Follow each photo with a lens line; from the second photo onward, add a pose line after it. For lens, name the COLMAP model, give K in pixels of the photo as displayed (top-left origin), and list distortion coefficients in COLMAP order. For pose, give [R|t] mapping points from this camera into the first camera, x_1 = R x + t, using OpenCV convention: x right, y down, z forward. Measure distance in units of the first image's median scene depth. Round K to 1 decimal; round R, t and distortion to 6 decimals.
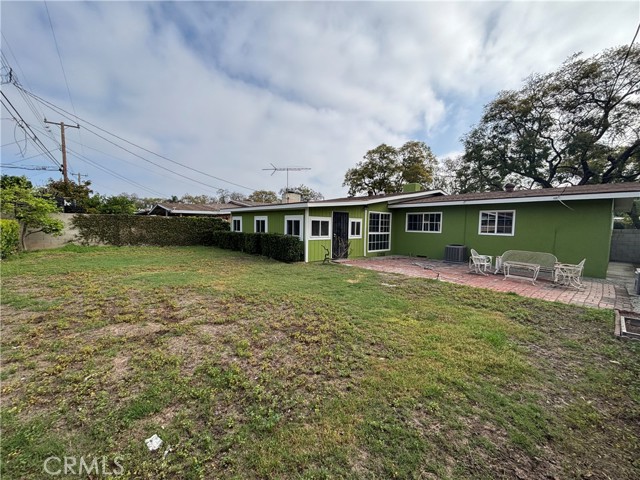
lens RADIAL K [[257.6, 0, 322.4], [0, 257.6, 241.7], [0, 0, 1]] dist [0.015043, -0.000177]
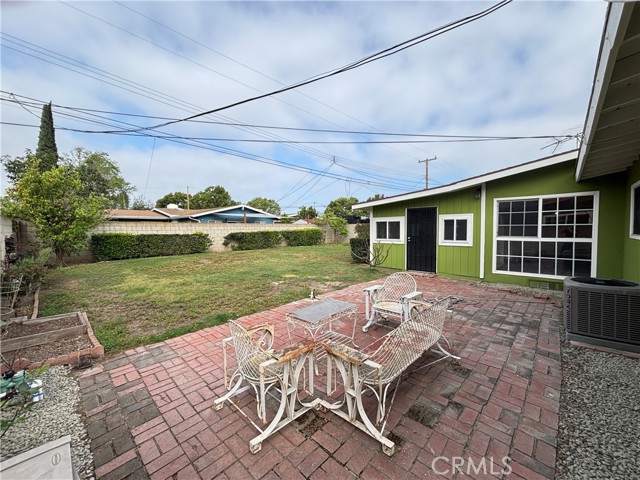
lens RADIAL K [[257.6, 0, 323.3], [0, 257.6, 238.2], [0, 0, 1]] dist [0.015043, -0.000177]
pose [[0.136007, 0.018595, -0.990533, 0.695736], [-0.056072, 0.998366, 0.011043, -0.018947], [0.989120, 0.054039, 0.136828, 0.567467]]
